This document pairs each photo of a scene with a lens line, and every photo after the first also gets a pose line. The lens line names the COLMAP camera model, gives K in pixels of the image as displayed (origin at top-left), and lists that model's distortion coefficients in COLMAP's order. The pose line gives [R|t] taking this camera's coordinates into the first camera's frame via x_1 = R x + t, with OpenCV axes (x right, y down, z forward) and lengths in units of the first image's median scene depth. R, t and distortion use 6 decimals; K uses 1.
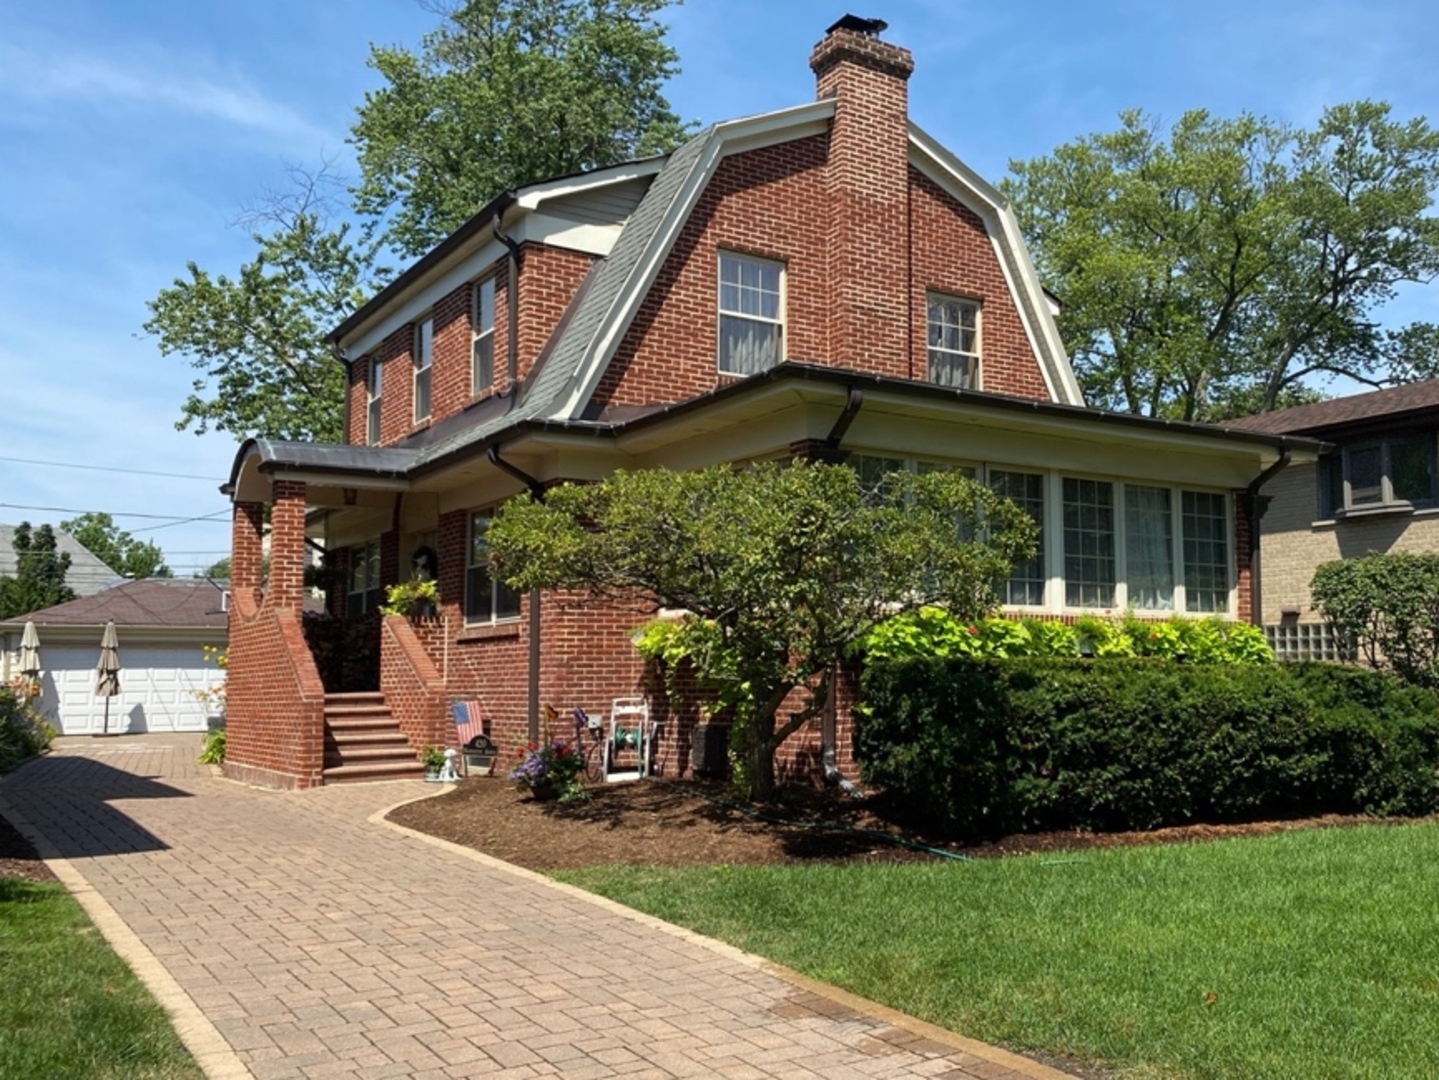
lens RADIAL K [[1270.6, 0, 719.5], [0, 1270.6, 540.0], [0, 0, 1]] dist [0.075293, 0.004007]
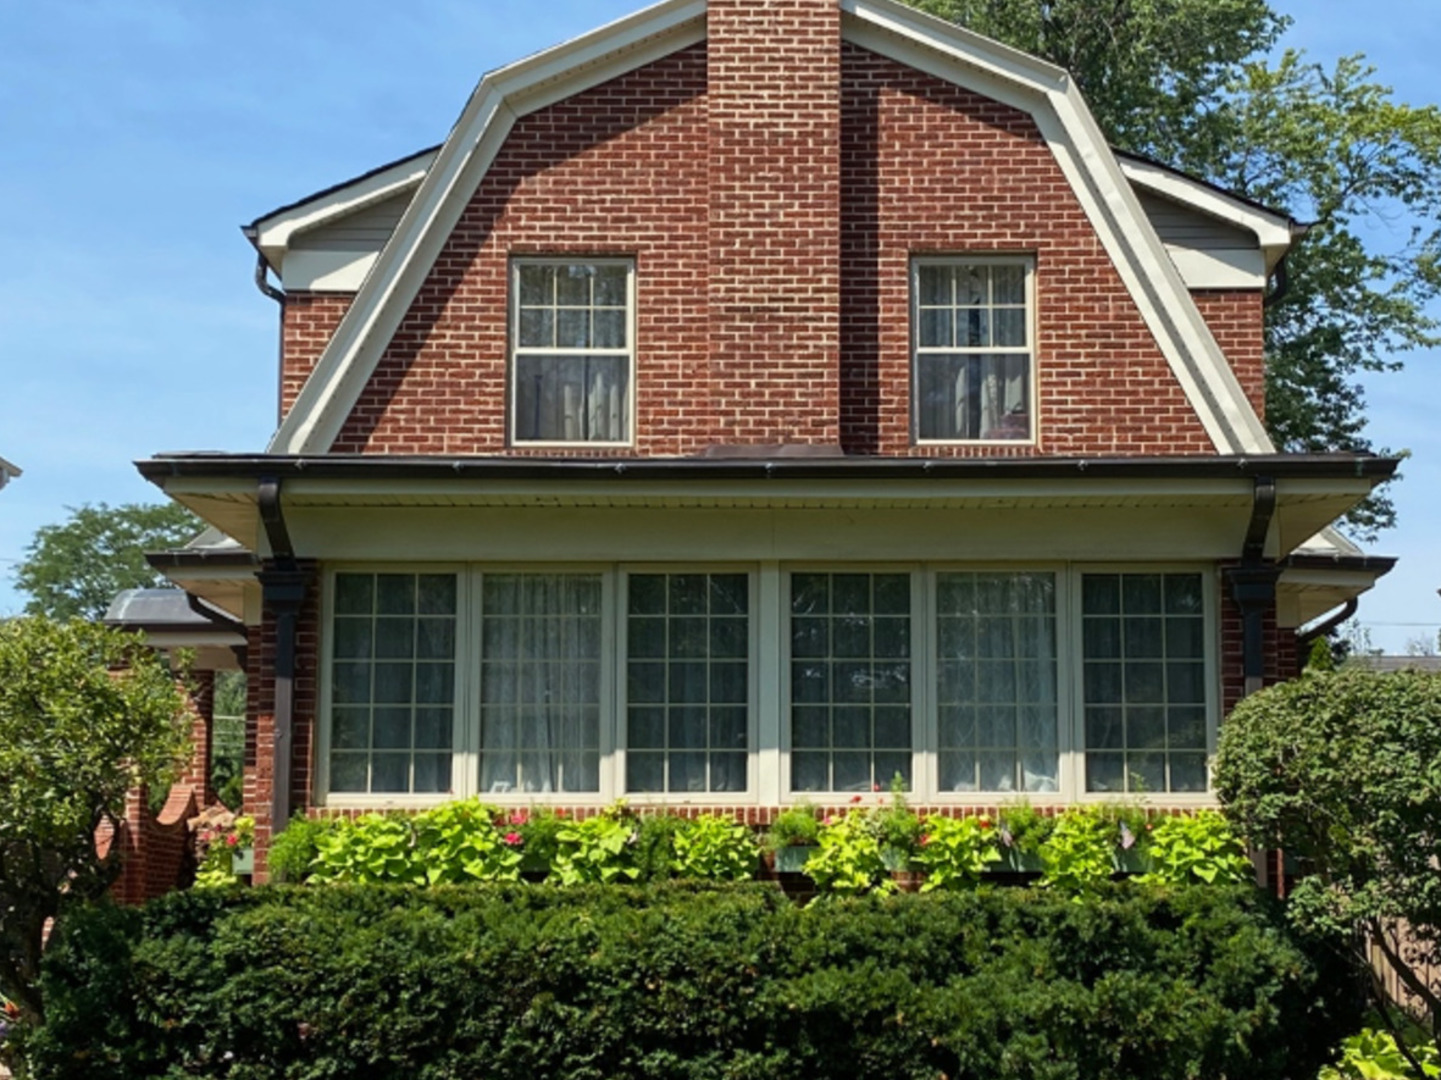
lens RADIAL K [[2163.3, 0, 720.5], [0, 2163.3, 540.0], [0, 0, 1]] dist [0.091736, -0.052877]
pose [[0.836821, -0.088248, -0.540317, 0.689227], [0.054663, 0.995459, -0.077926, 0.010306], [0.544741, 0.035675, 0.837845, 0.125573]]
